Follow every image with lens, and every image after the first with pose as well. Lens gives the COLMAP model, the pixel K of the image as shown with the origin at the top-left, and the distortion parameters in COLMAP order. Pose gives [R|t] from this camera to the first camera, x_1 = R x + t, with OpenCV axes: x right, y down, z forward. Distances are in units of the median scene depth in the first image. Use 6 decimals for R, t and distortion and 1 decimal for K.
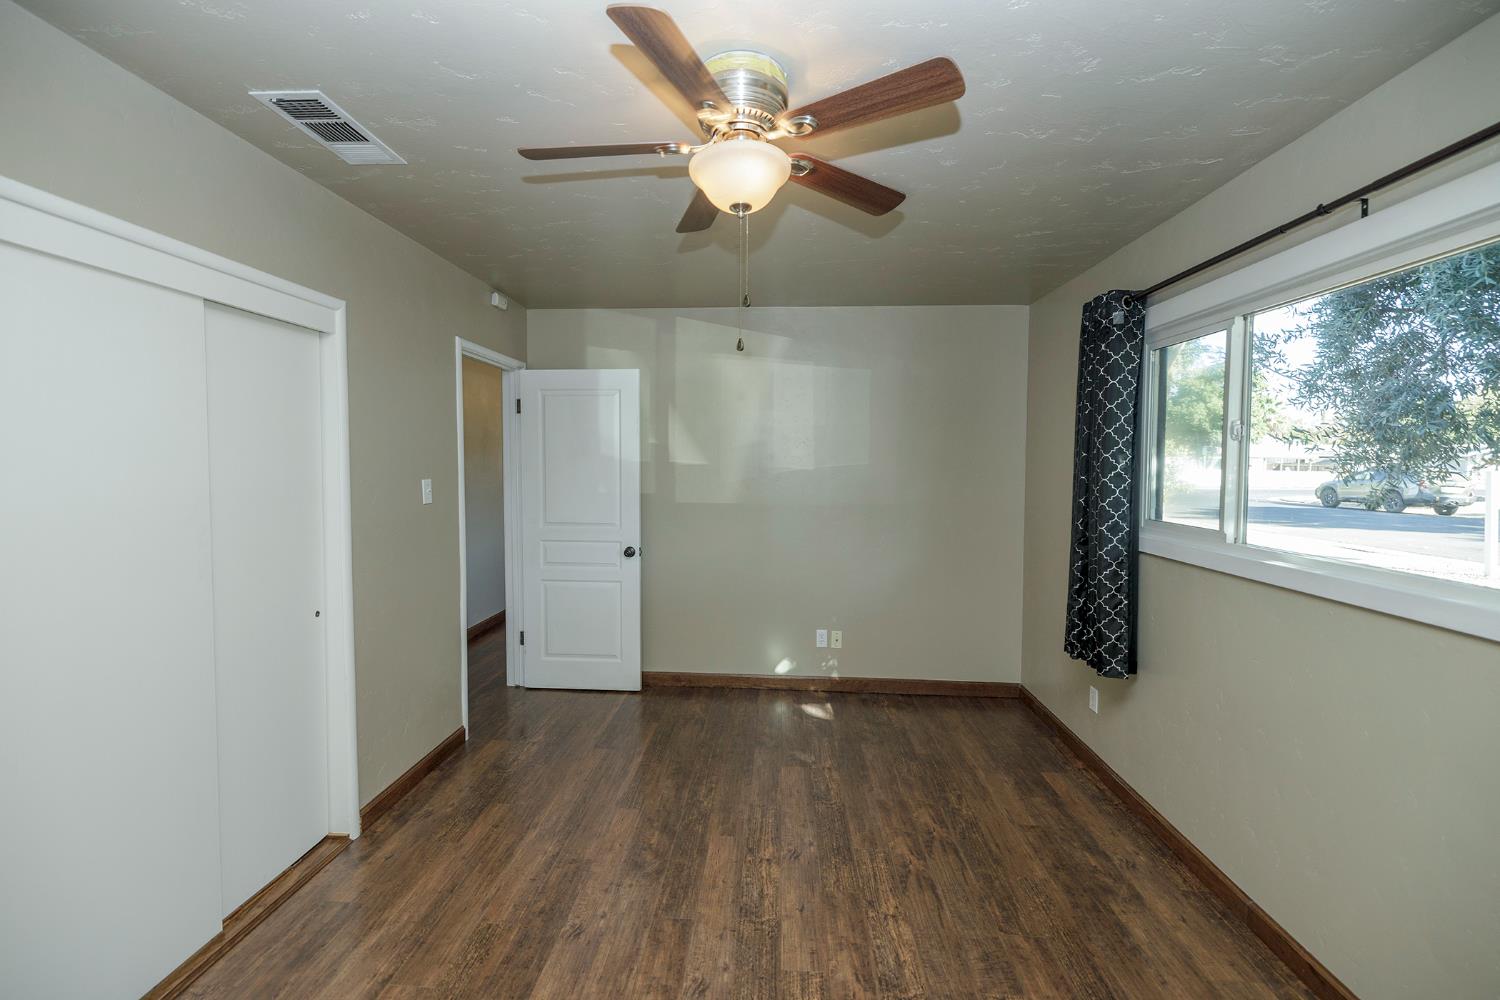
lens RADIAL K [[634.5, 0, 748.4], [0, 634.5, 496.8], [0, 0, 1]] dist [0.002292, -0.000032]
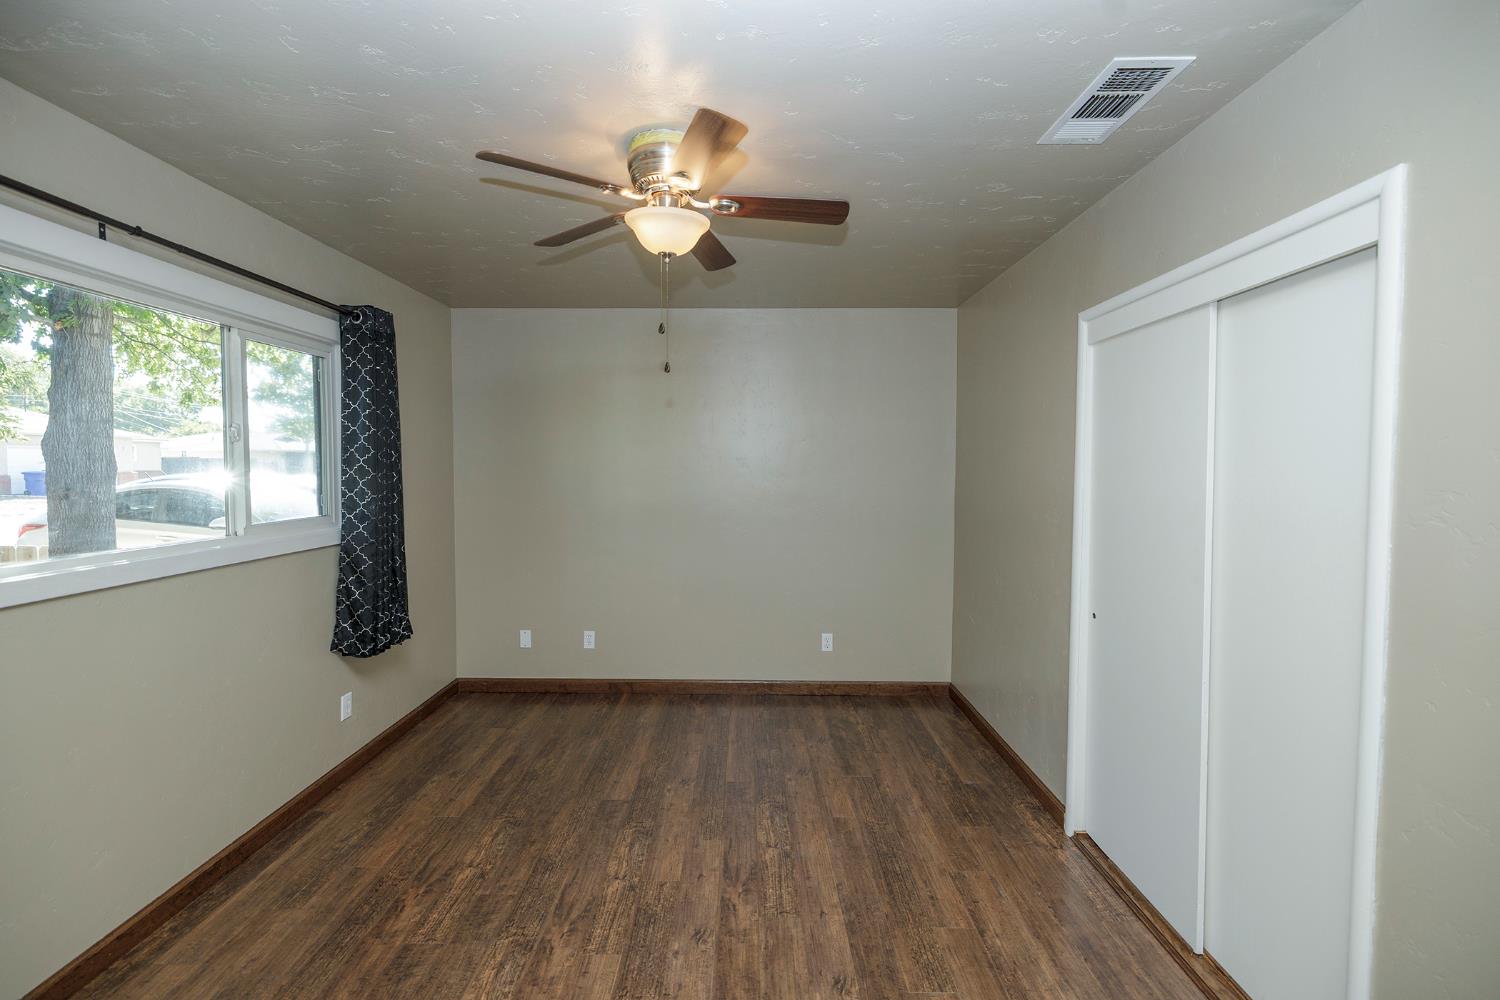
lens RADIAL K [[634.5, 0, 752.9], [0, 634.5, 493.3], [0, 0, 1]] dist [0.002292, -0.000032]
pose [[-0.998074, -0.007675, -0.061555, -0.091189], [-0.012939, 0.996247, 0.085584, -0.095586], [0.060667, 0.086216, -0.994428, 1.968355]]
